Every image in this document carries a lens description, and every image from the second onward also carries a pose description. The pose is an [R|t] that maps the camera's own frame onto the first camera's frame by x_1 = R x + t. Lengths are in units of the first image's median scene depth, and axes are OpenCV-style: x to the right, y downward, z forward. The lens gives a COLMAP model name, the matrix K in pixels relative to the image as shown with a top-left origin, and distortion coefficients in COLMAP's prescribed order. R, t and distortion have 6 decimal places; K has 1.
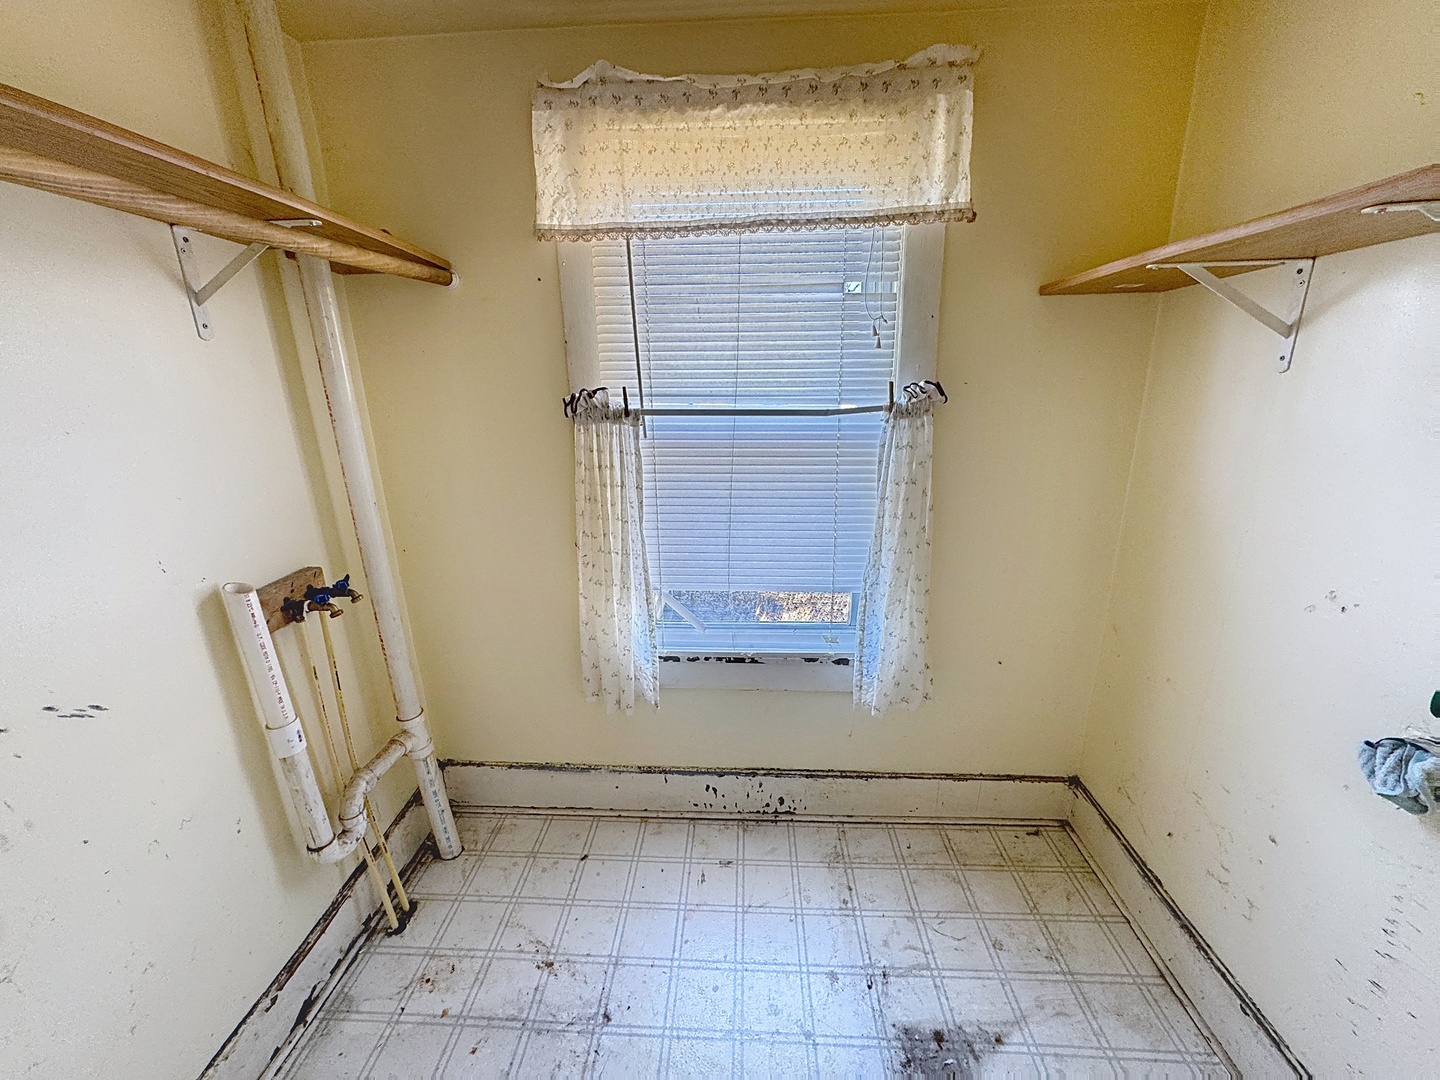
lens RADIAL K [[577.4, 0, 721.5], [0, 577.4, 542.2], [0, 0, 1]] dist [-0.010289, 0.000519]
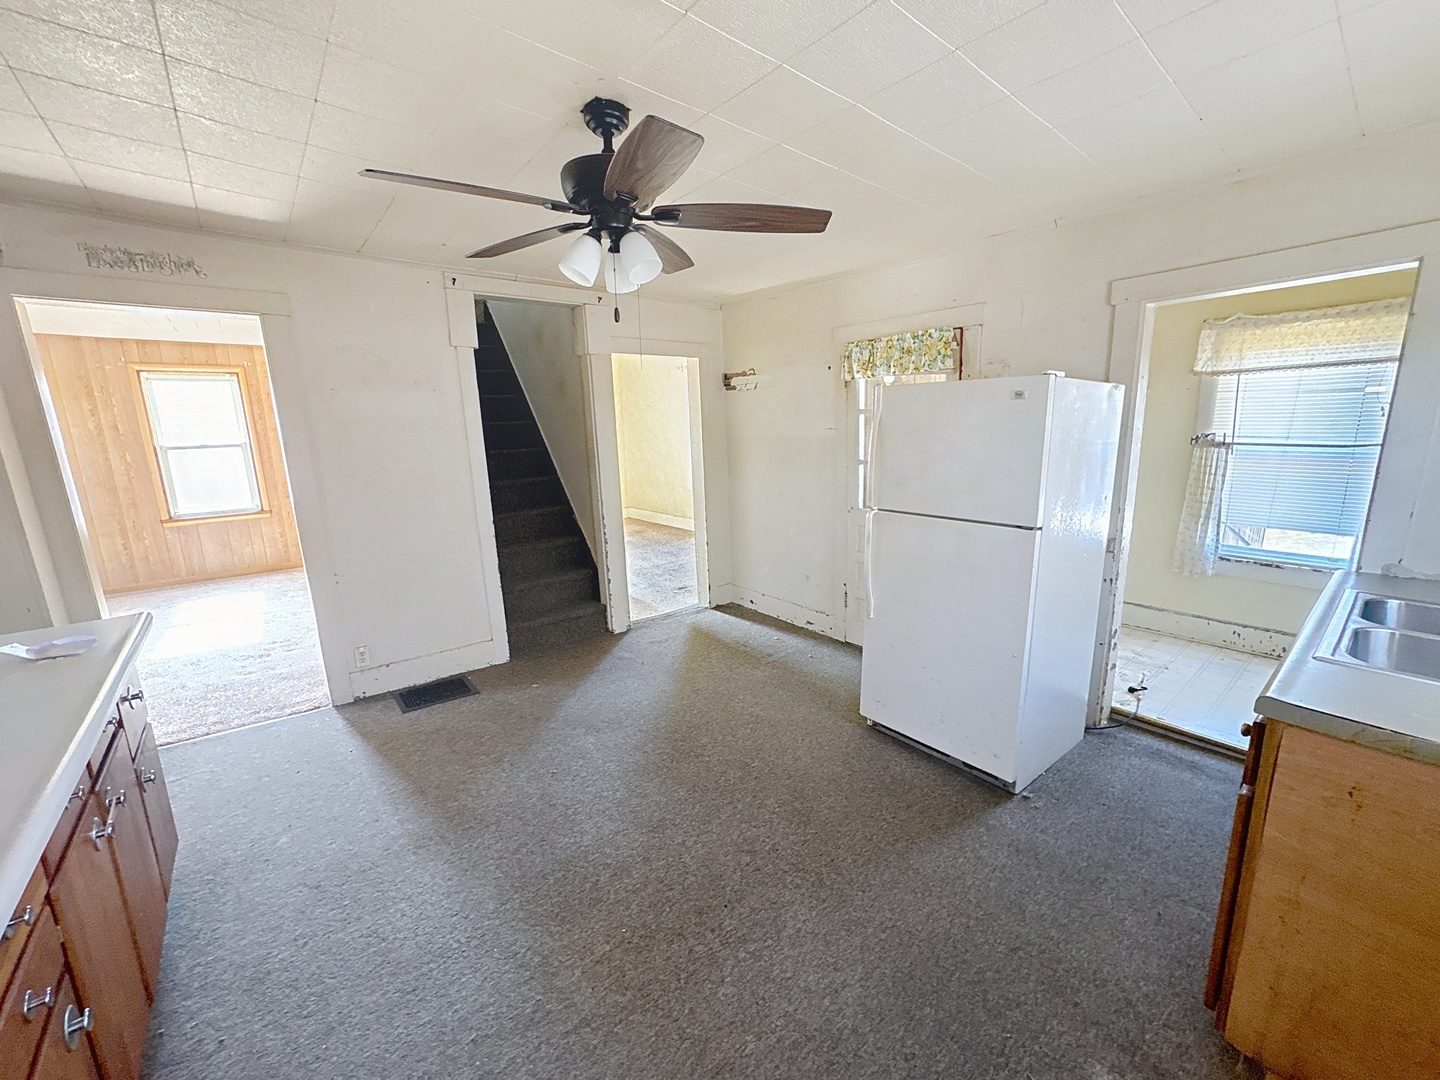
lens RADIAL K [[577.4, 0, 721.4], [0, 577.4, 536.2], [0, 0, 1]] dist [-0.010289, 0.000519]
pose [[0.678860, 0.141287, -0.720546, 0.184672], [-0.201007, 0.979586, 0.002702, 0.557283], [0.706219, 0.143000, 0.693401, -2.039383]]
